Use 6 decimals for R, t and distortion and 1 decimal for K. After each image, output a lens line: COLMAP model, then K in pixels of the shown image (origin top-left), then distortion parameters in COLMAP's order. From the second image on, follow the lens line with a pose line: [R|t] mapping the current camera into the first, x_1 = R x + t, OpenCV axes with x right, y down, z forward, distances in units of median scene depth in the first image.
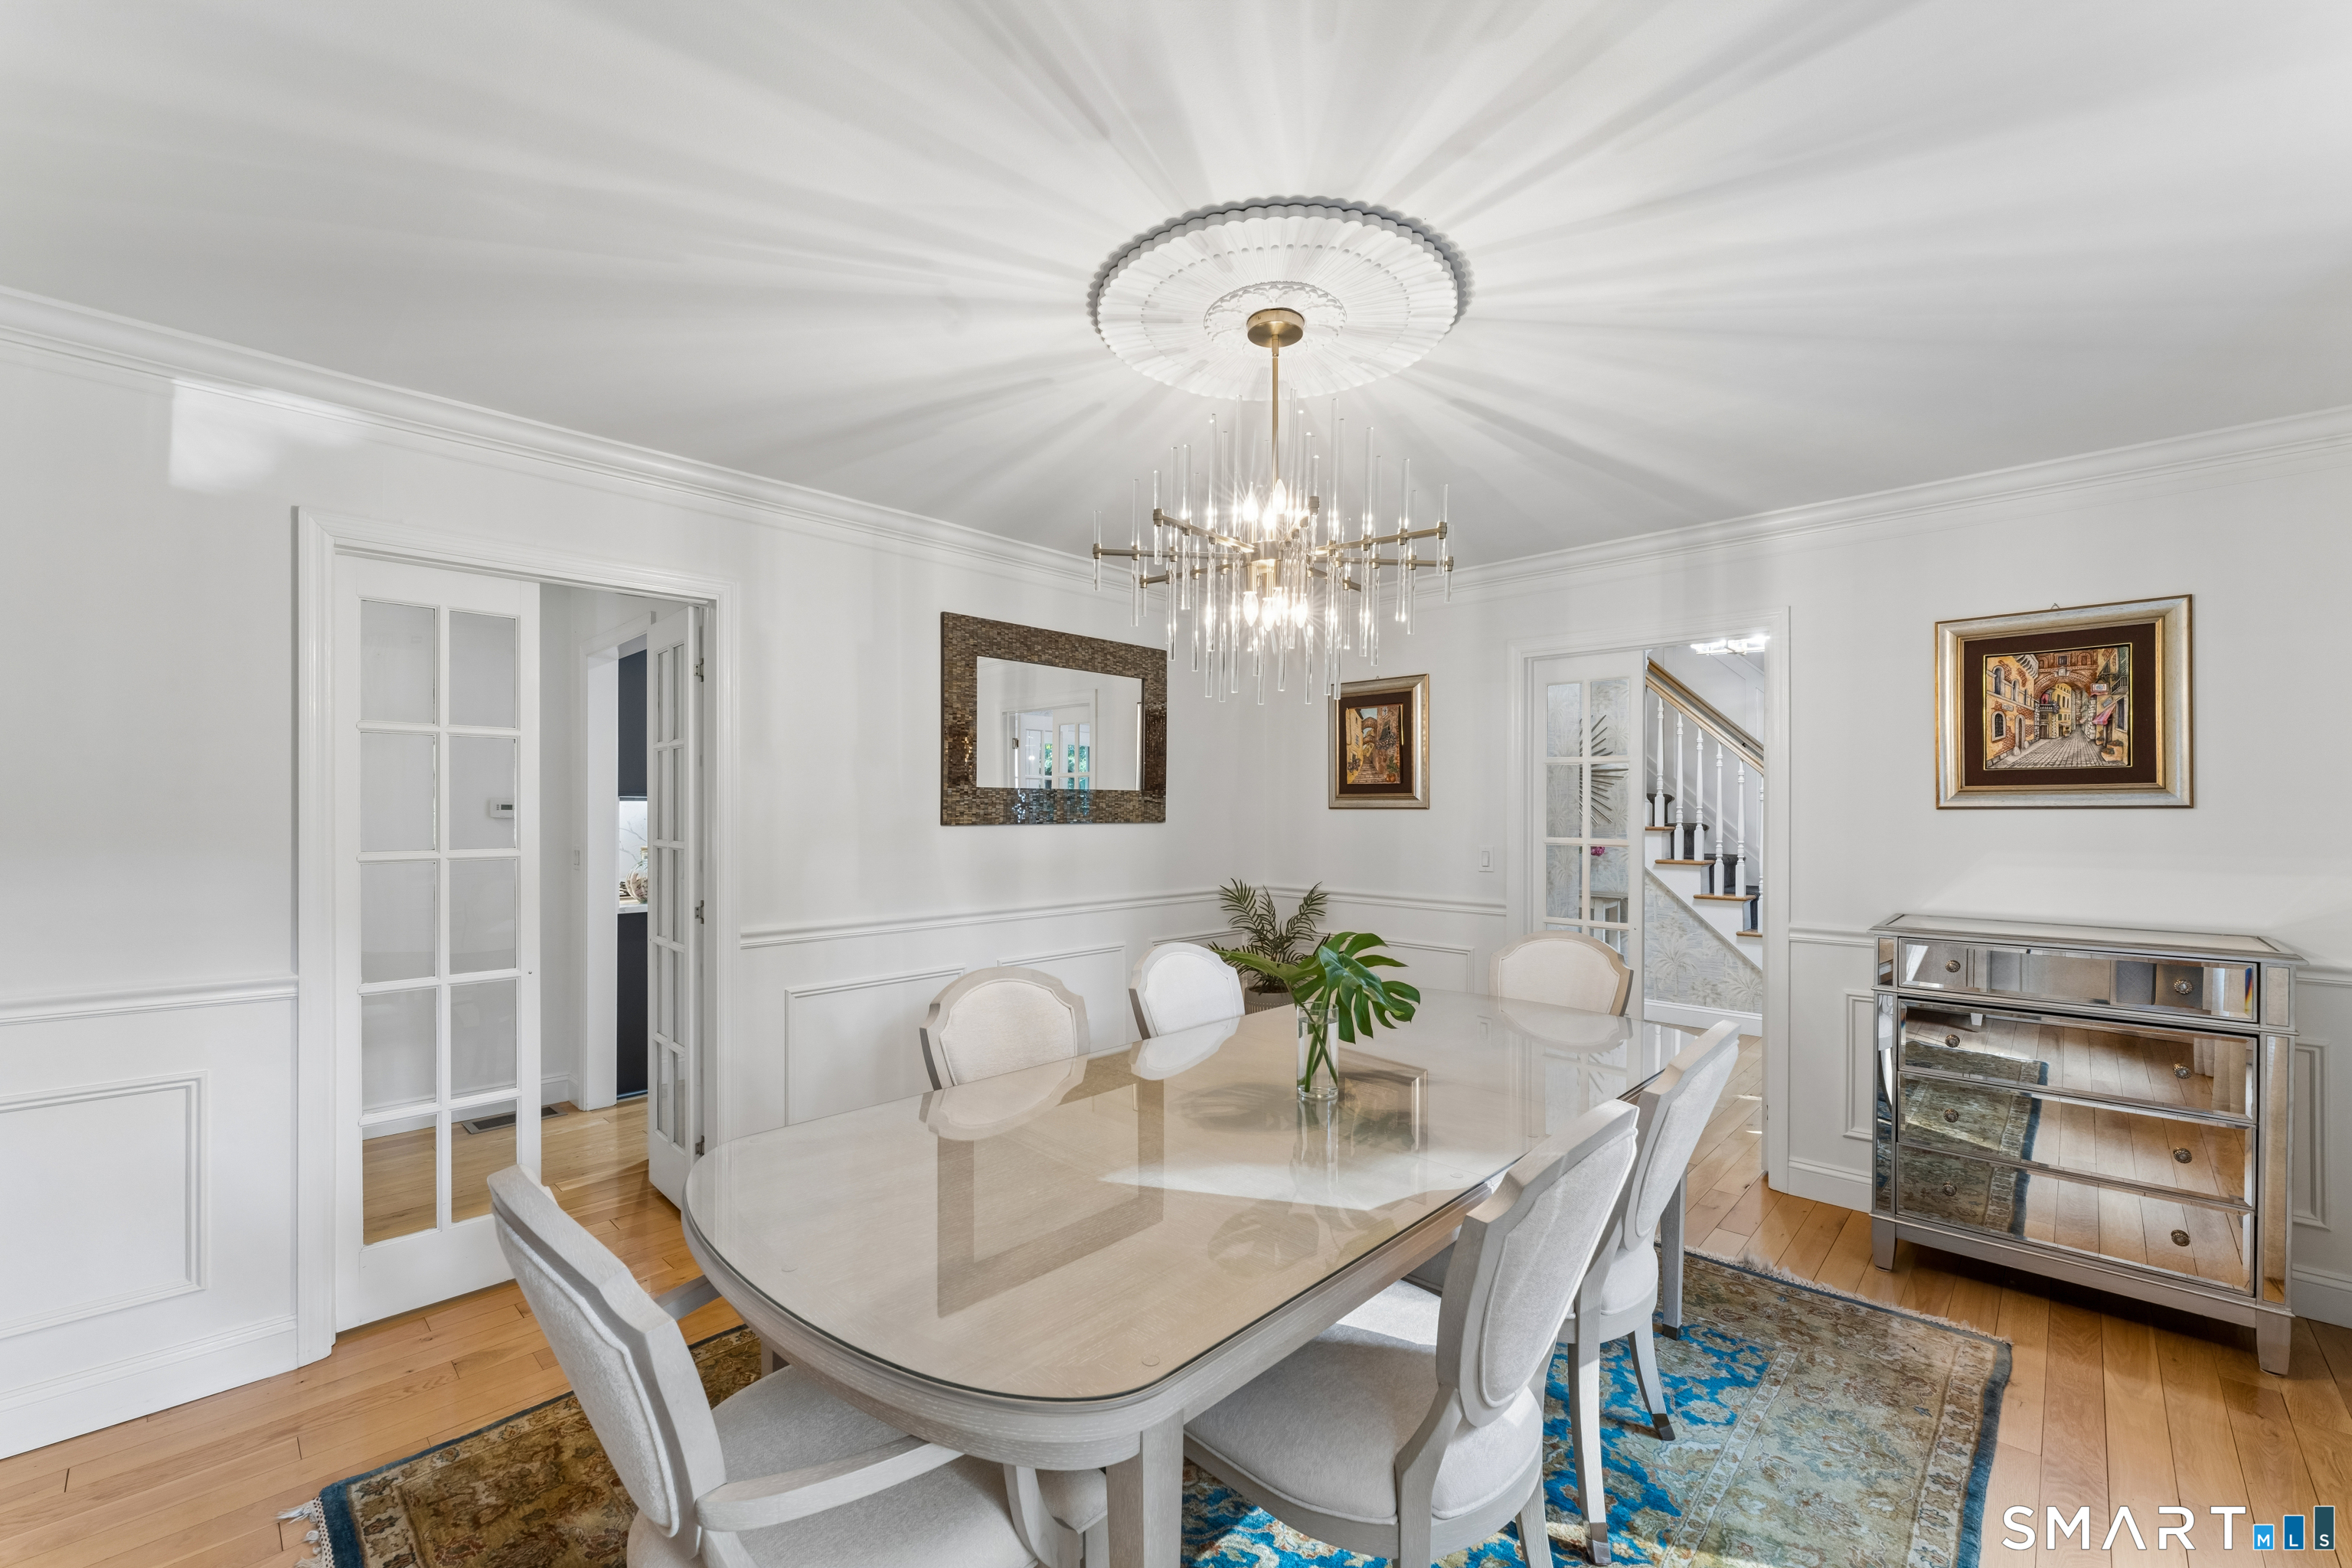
lens RADIAL K [[947.4, 0, 1181.1], [0, 947.4, 796.7], [0, 0, 1]] dist [-0.000910, 0.000169]
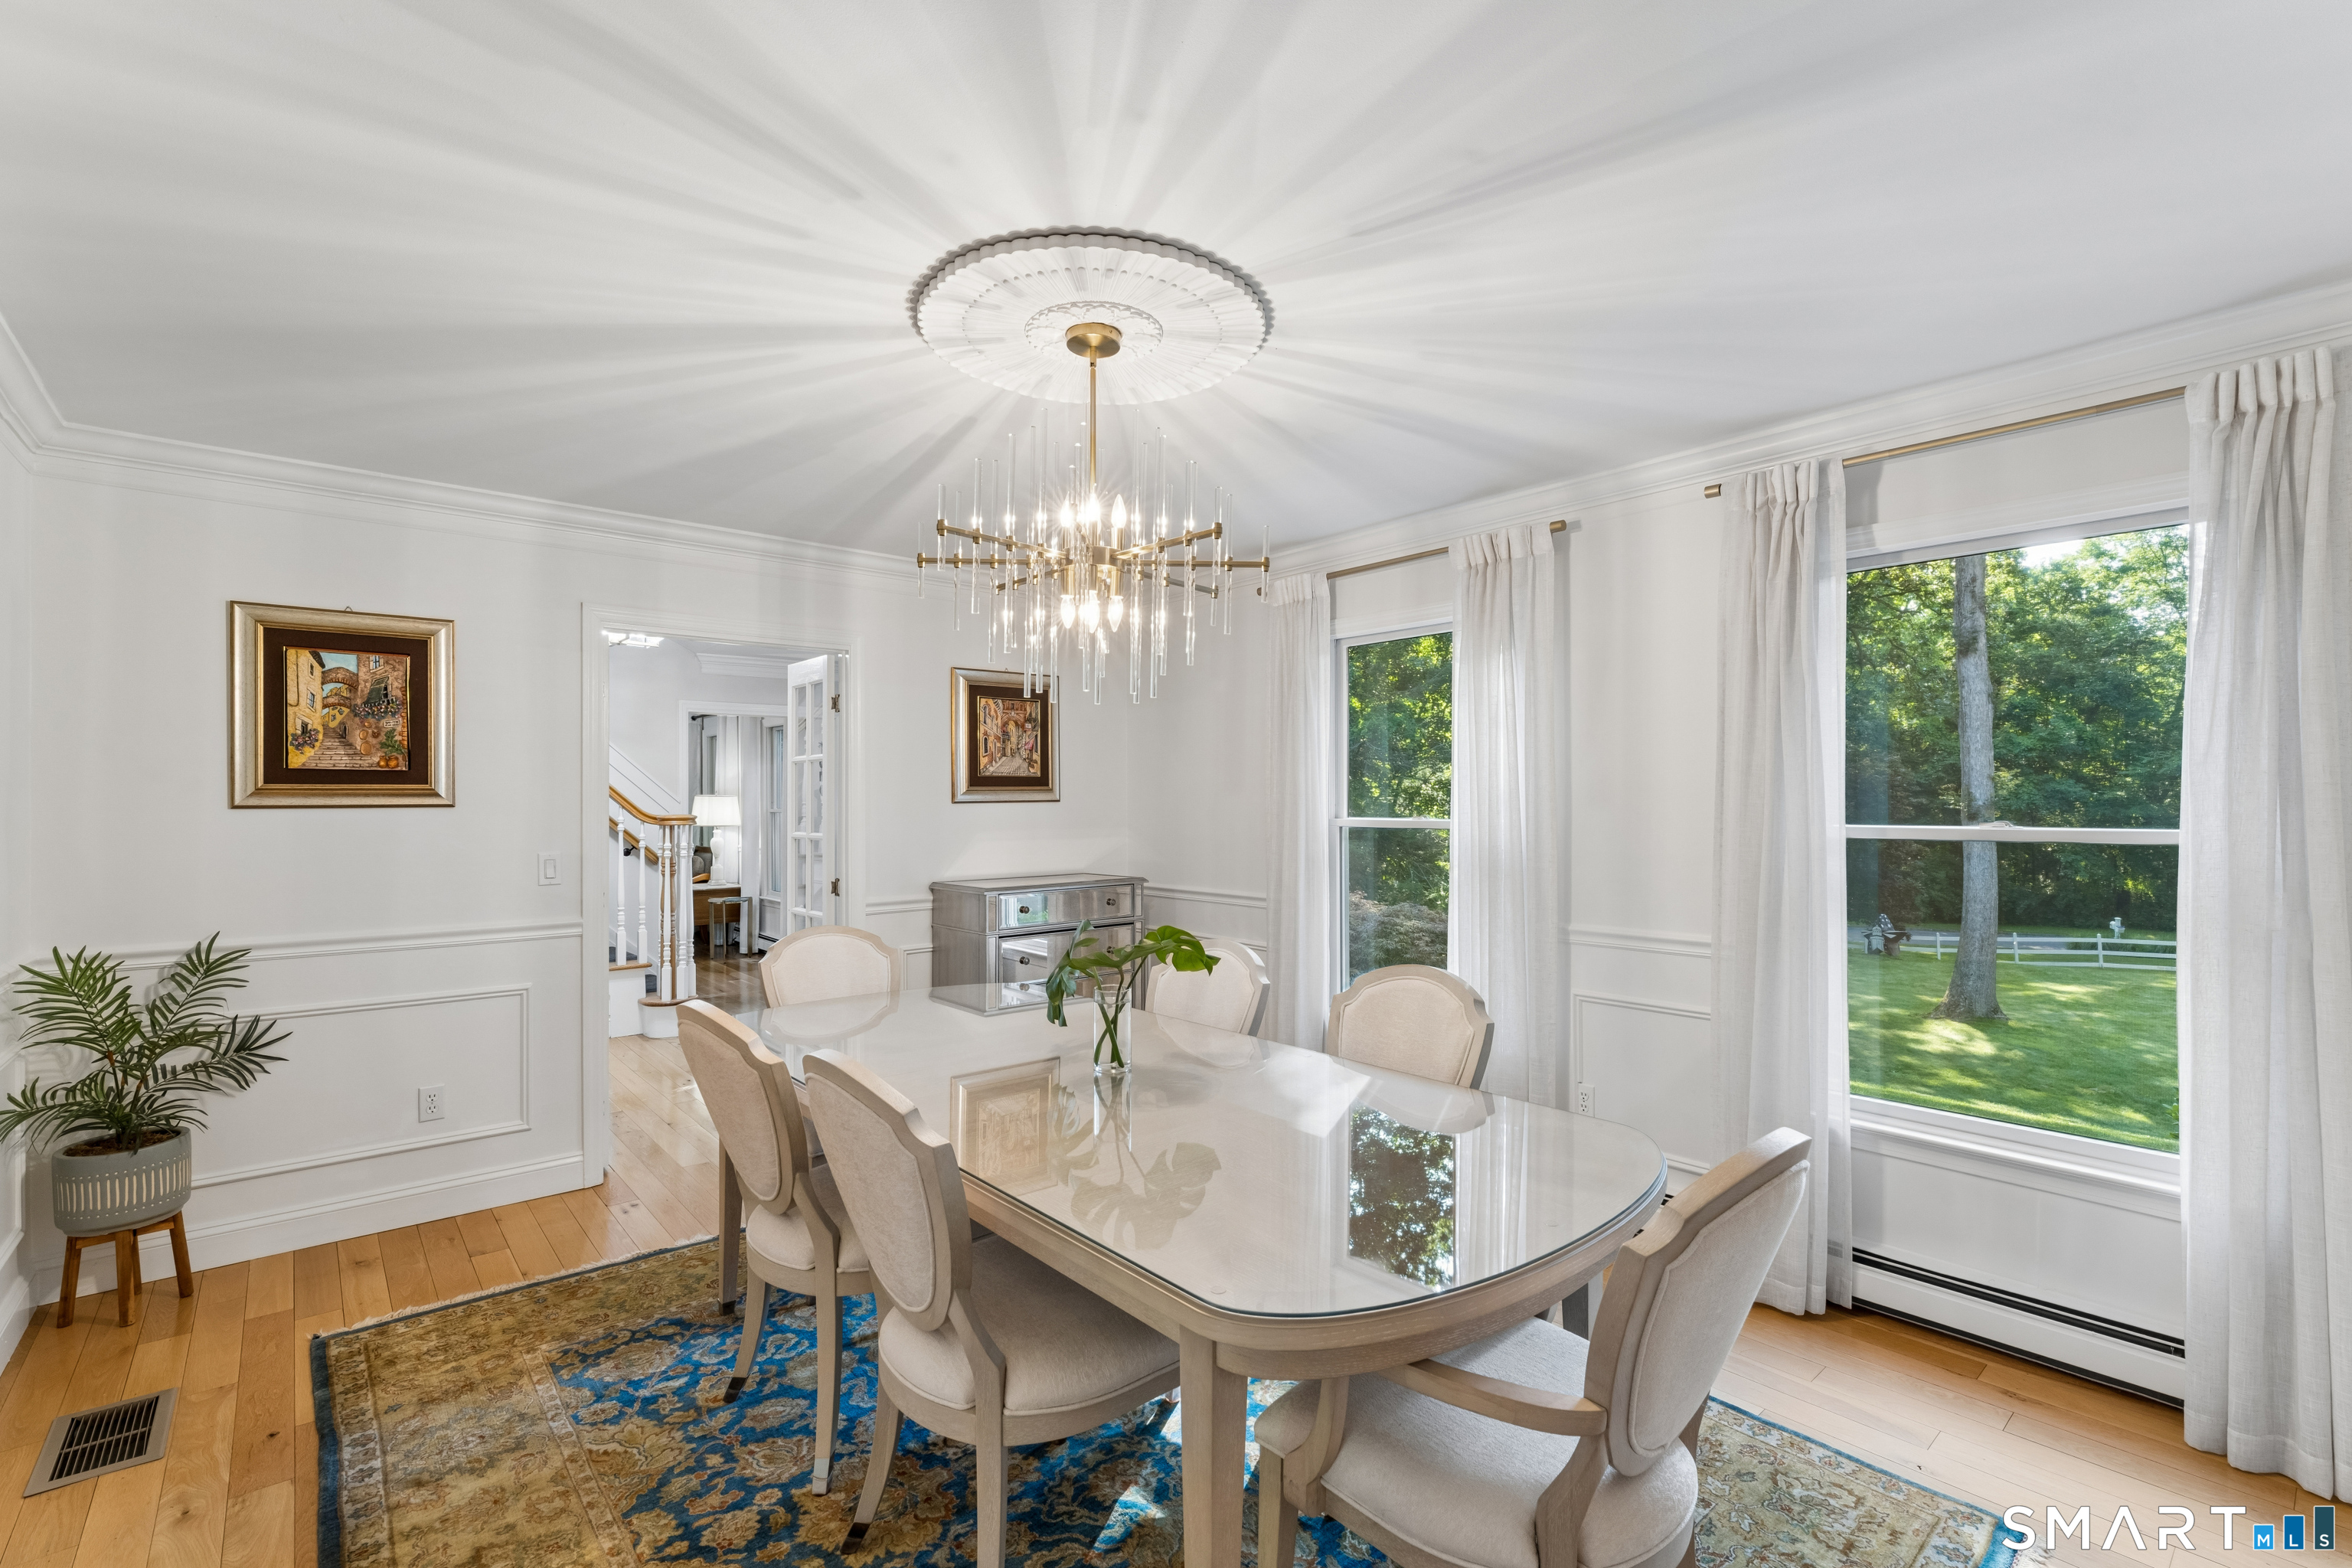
lens RADIAL K [[1038.8, 0, 1176.8], [0, 1038.8, 781.7], [0, 0, 1]] dist [0.000635, 0.000047]
pose [[0.106499, 0.019256, 0.994126, -0.686985], [-0.004387, 0.999812, -0.018897, 0.009237], [-0.994303, -0.002349, 0.106563, 0.529792]]
